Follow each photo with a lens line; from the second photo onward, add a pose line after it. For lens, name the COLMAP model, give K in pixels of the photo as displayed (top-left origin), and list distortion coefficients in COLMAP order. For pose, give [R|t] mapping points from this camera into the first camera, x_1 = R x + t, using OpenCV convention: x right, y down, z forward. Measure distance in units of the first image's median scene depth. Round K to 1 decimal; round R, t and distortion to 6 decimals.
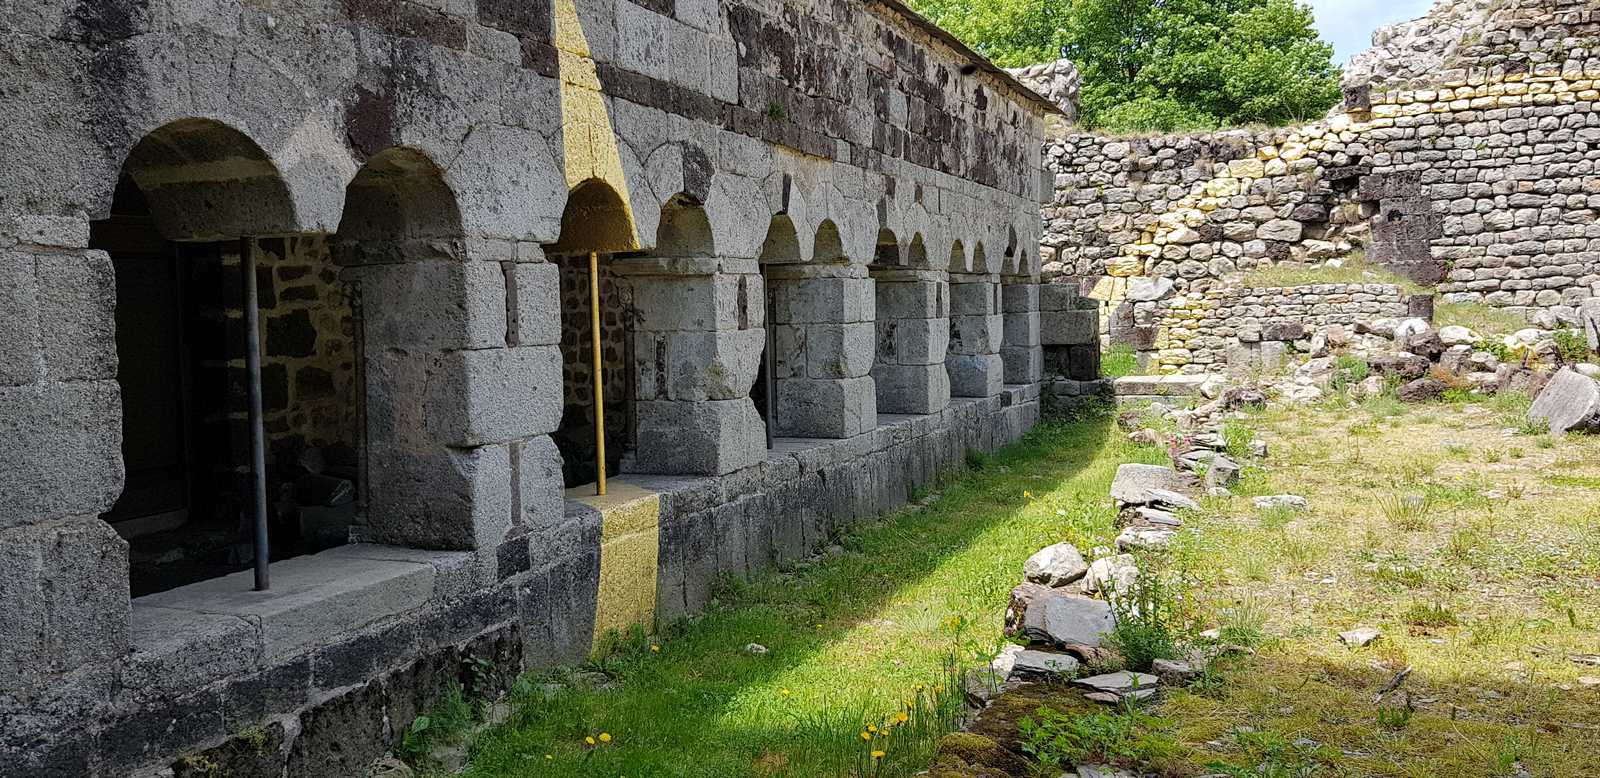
lens RADIAL K [[1238.1, 0, 800.0], [0, 1238.1, 389.0], [0, 0, 1]] dist [0.069917, -0.138683]
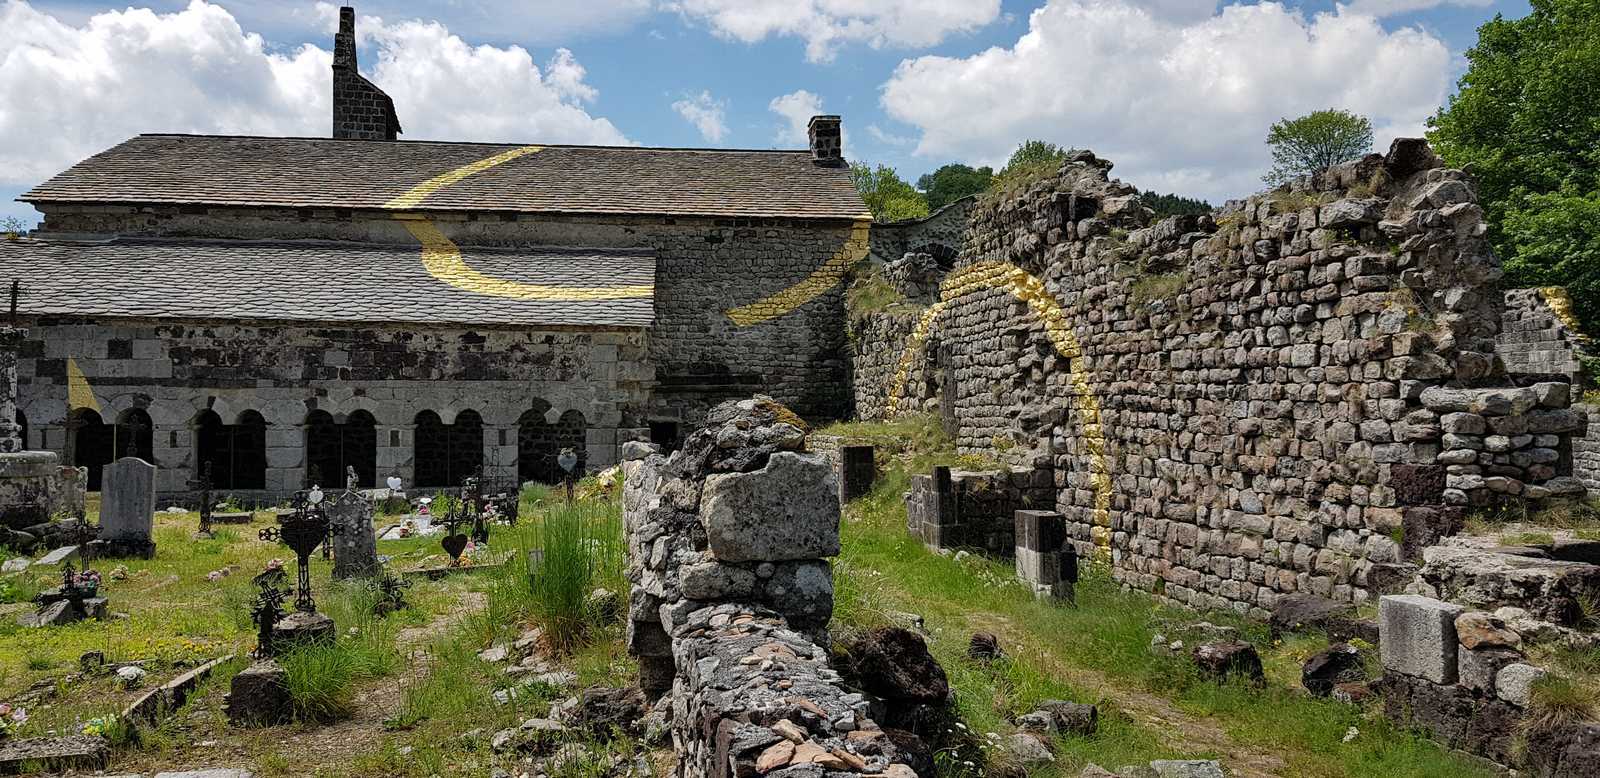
lens RADIAL K [[1238.1, 0, 800.0], [0, 1238.1, 389.0], [0, 0, 1]] dist [0.069917, -0.138683]
pose [[0.566833, 0.014617, -0.823703, 1.434246], [-0.068834, 0.997187, -0.029673, -0.087484], [0.820952, 0.073518, 0.566244, 0.204004]]
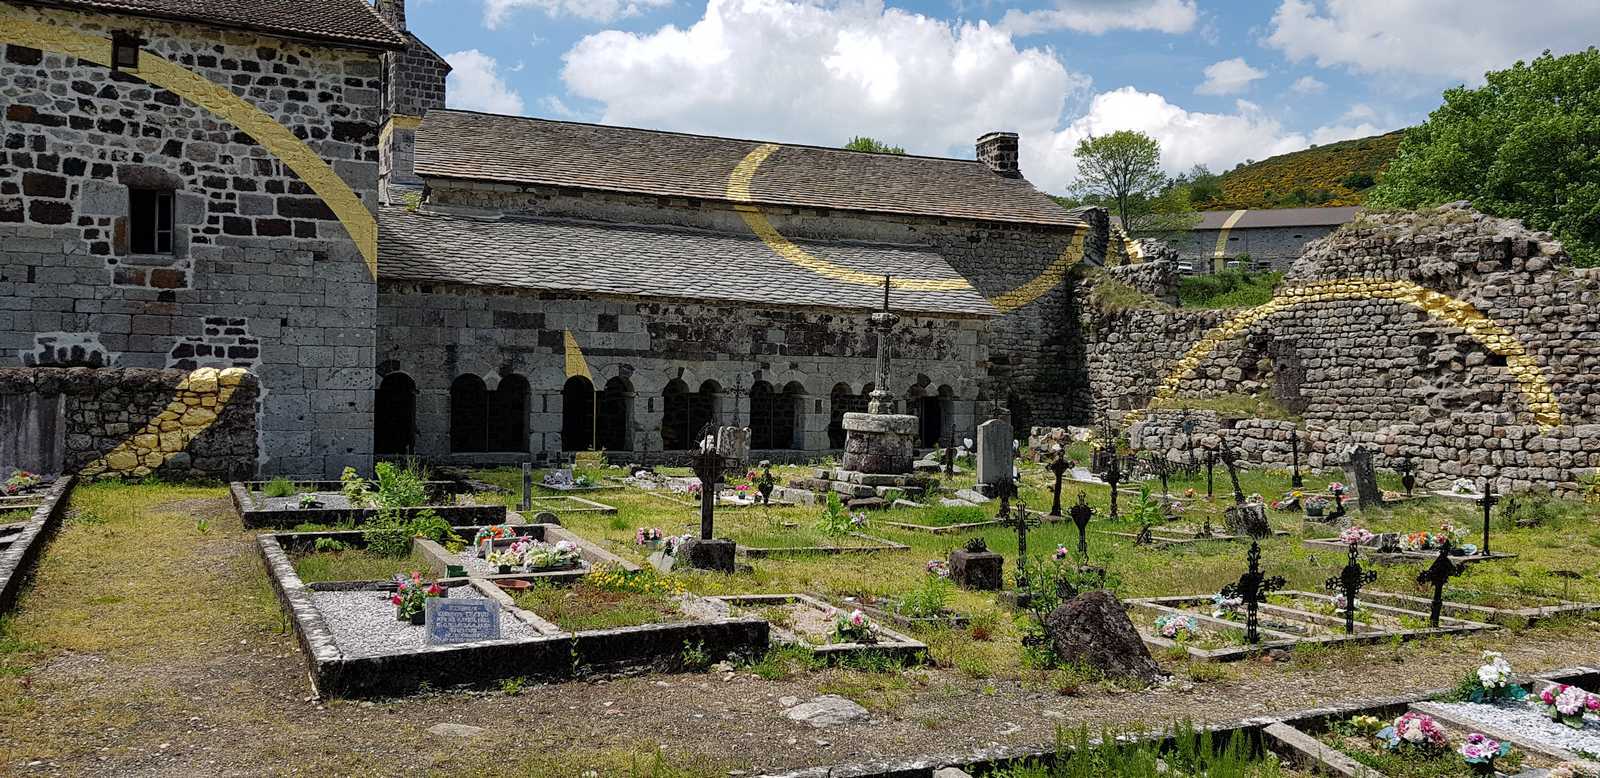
lens RADIAL K [[1238.1, 0, 800.0], [0, 1238.1, 389.0], [0, 0, 1]] dist [0.069917, -0.138683]
pose [[0.760908, 0.041778, -0.647513, 1.054719], [-0.080155, 0.996334, -0.029908, -0.017964], [0.643890, 0.074659, 0.761467, -0.584497]]
